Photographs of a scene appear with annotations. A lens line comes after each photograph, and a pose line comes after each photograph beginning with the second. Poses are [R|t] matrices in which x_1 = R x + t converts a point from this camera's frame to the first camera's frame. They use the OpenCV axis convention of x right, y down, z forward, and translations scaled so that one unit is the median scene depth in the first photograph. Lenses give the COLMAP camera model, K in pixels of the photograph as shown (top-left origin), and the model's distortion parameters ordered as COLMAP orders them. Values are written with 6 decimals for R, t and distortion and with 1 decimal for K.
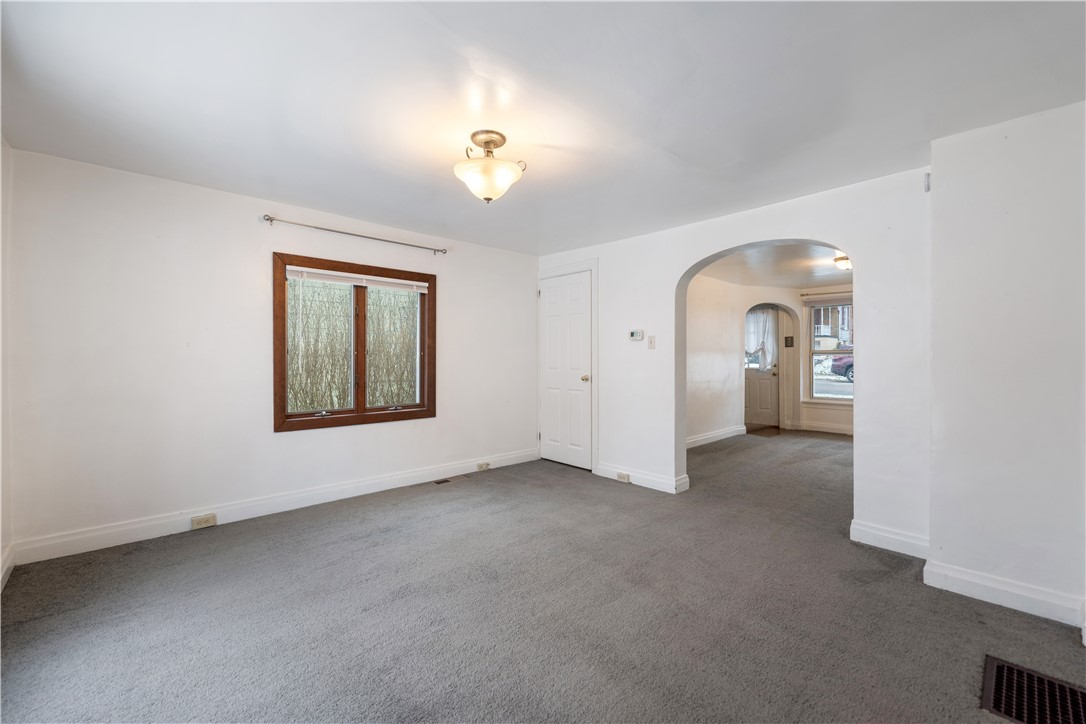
lens RADIAL K [[442.5, 0, 537.4], [0, 442.5, 360.7], [0, 0, 1]] dist [-0.008113, -0.000166]
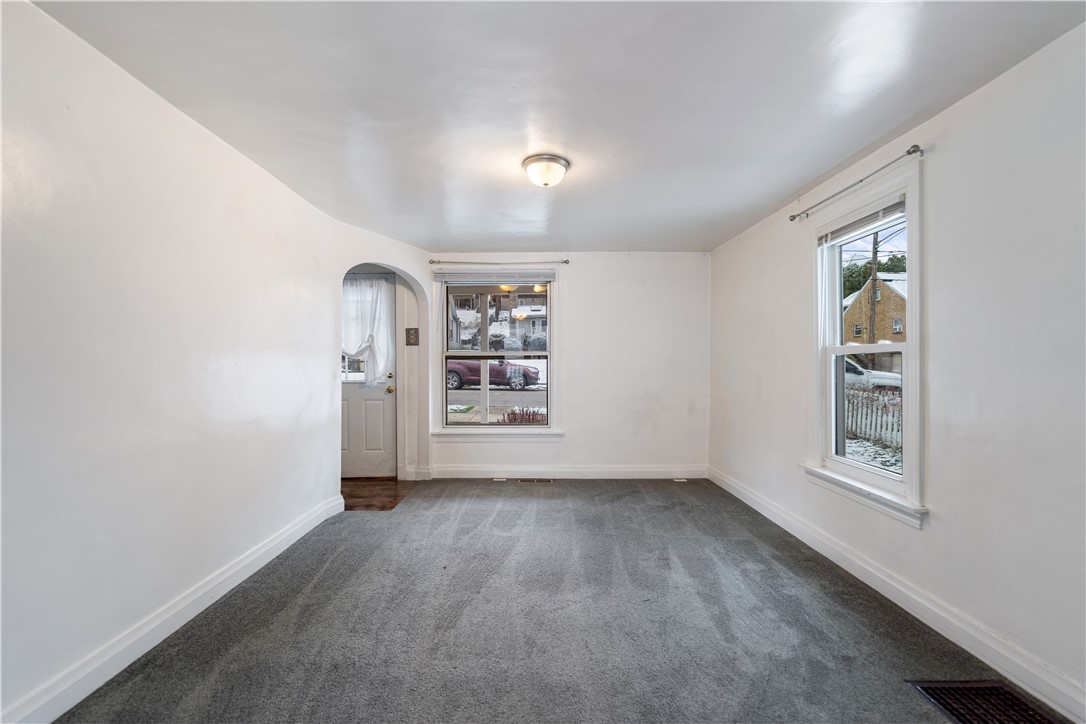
lens RADIAL K [[491.1, 0, 540.5], [0, 491.1, 365.3], [0, 0, 1]] dist [0.000902, 0.000232]
pose [[0.677532, -0.000379, 0.735493, 0.193842], [0.002819, 0.999994, -0.002081, -0.001377], [-0.735487, 0.003483, 0.677529, 0.414837]]
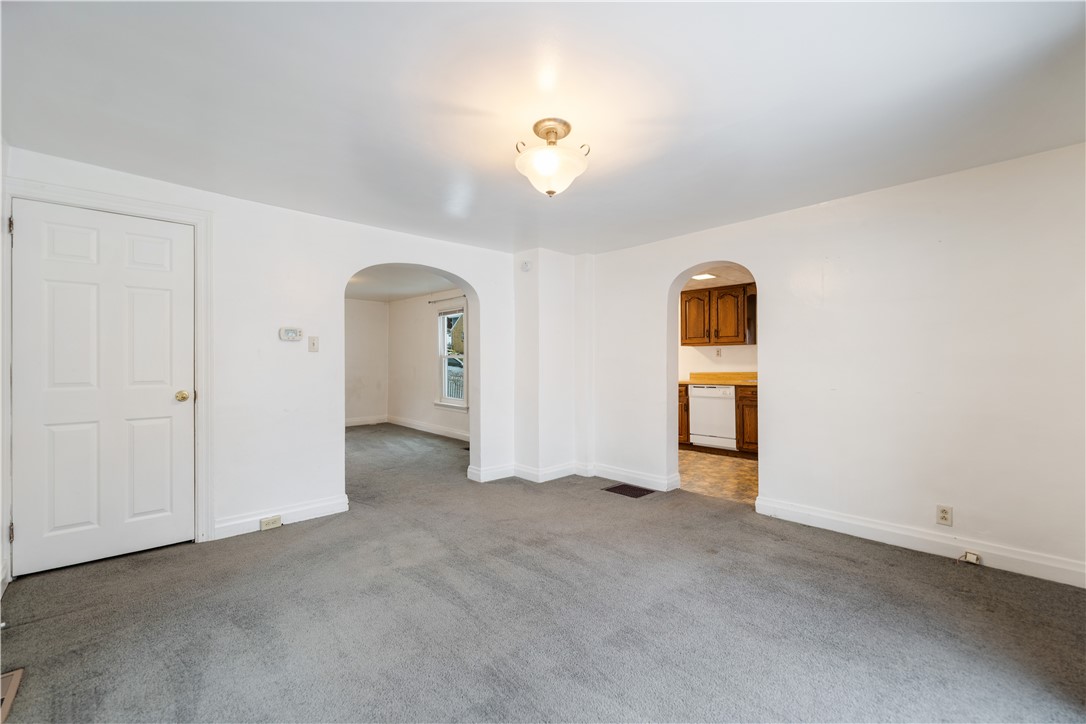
lens RADIAL K [[442.5, 0, 536.8], [0, 442.5, 360.9], [0, 0, 1]] dist [-0.008113, -0.000166]
pose [[0.010498, 0.000213, 0.999945, -0.304622], [0.007453, 0.999972, -0.000291, -0.003297], [-0.999917, 0.007455, 0.010496, 0.299347]]
